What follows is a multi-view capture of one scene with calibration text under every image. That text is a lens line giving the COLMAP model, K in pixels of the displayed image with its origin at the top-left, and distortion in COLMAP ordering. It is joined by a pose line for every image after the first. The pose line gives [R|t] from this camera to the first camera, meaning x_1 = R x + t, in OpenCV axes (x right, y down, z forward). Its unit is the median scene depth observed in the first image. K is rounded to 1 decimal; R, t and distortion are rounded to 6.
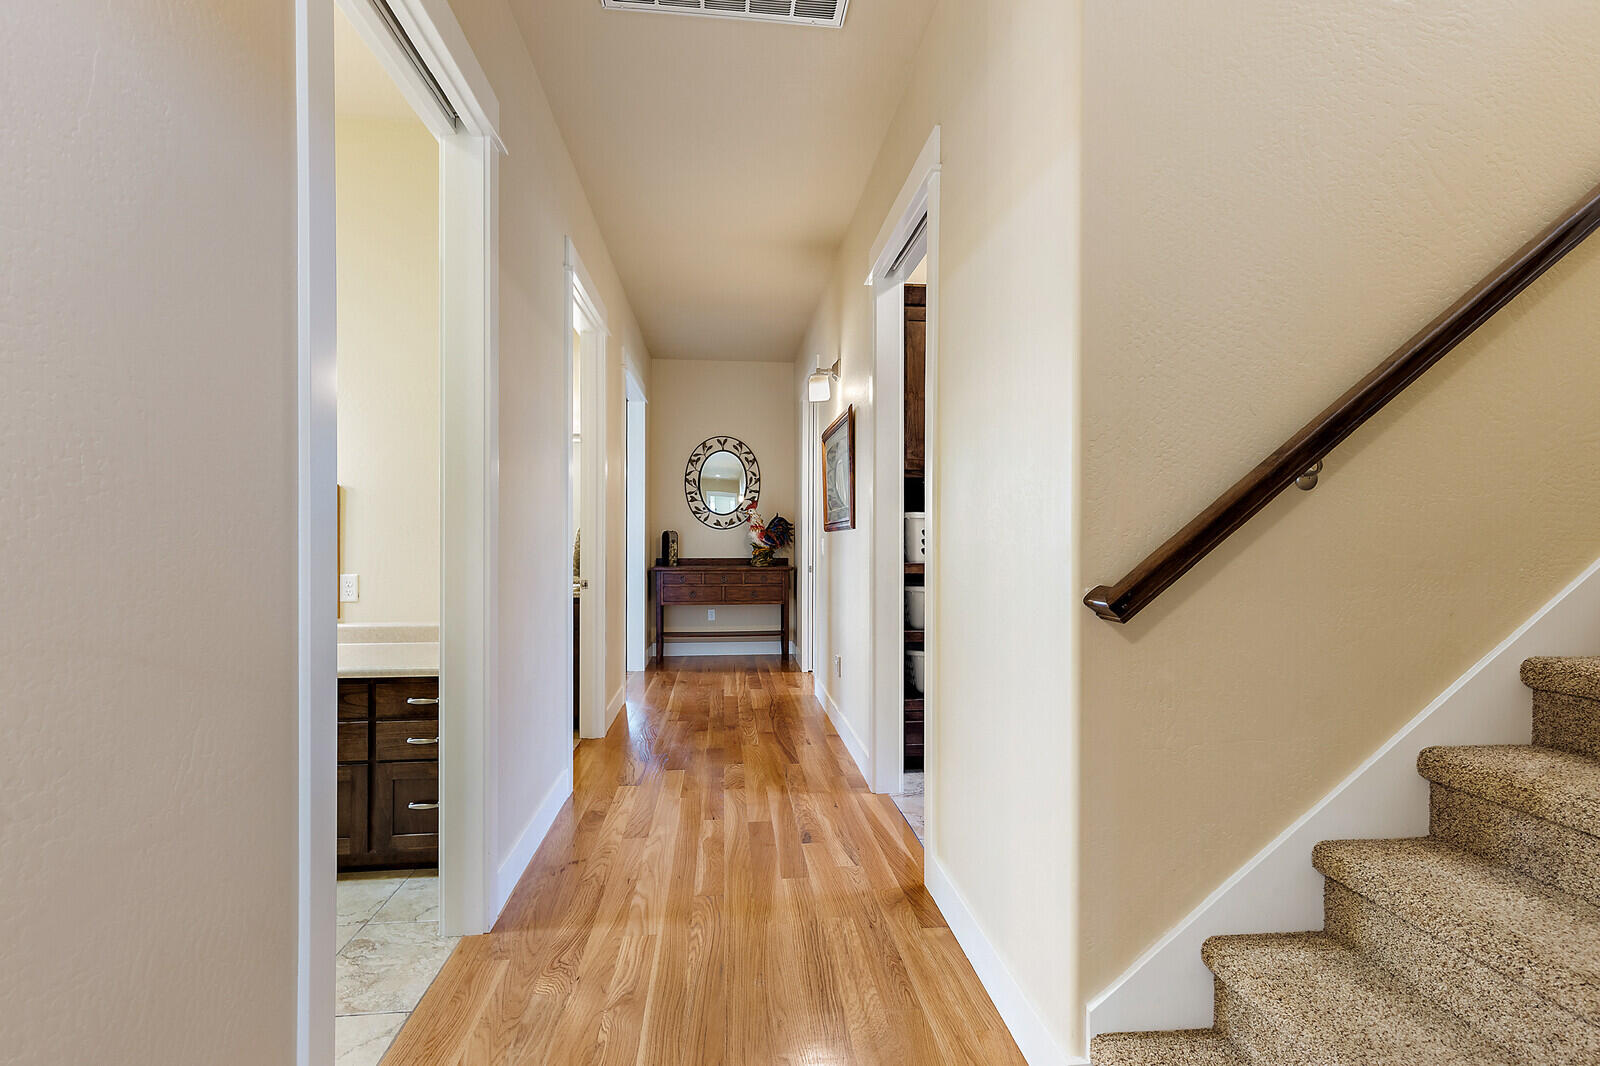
lens RADIAL K [[723.1, 0, 797.3], [0, 723.1, 538.0], [0, 0, 1]] dist [0.000514, -0.000447]
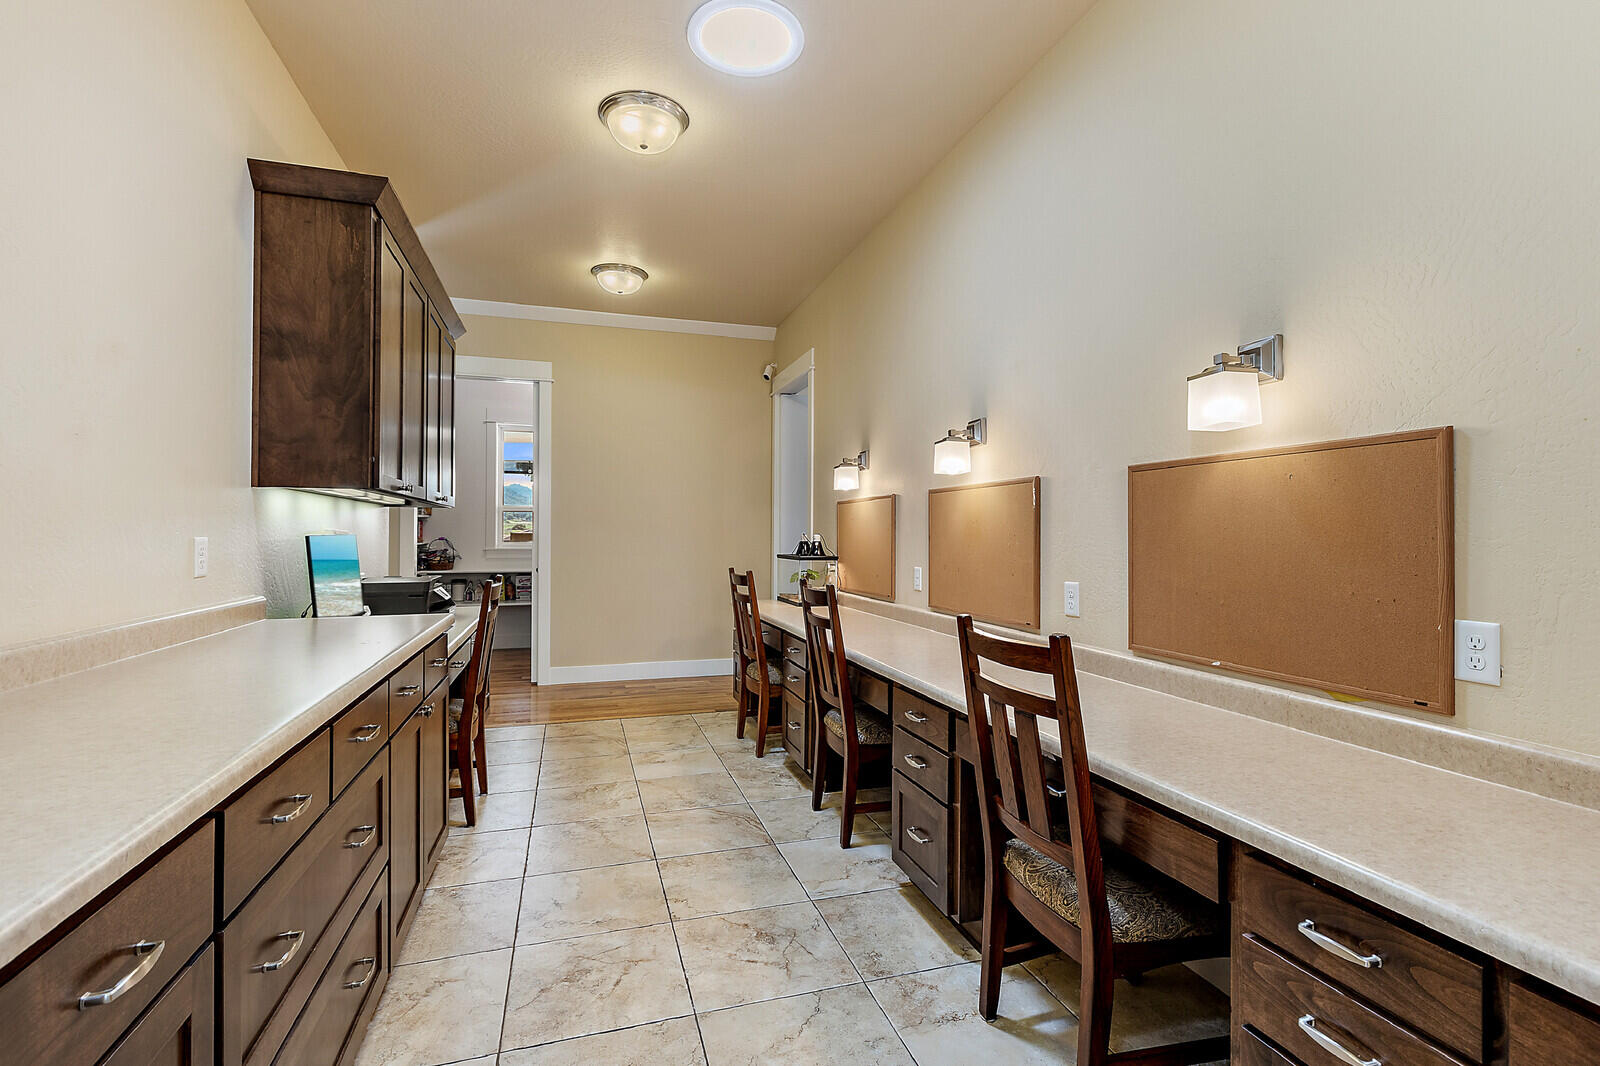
lens RADIAL K [[723.1, 0, 797.3], [0, 723.1, 538.0], [0, 0, 1]] dist [0.000514, -0.000447]
pose [[0.194496, 0.000080, -0.980903, -0.259345], [-0.007576, 0.999970, -0.001421, 0.000755], [0.980874, 0.007708, 0.194490, 0.496322]]
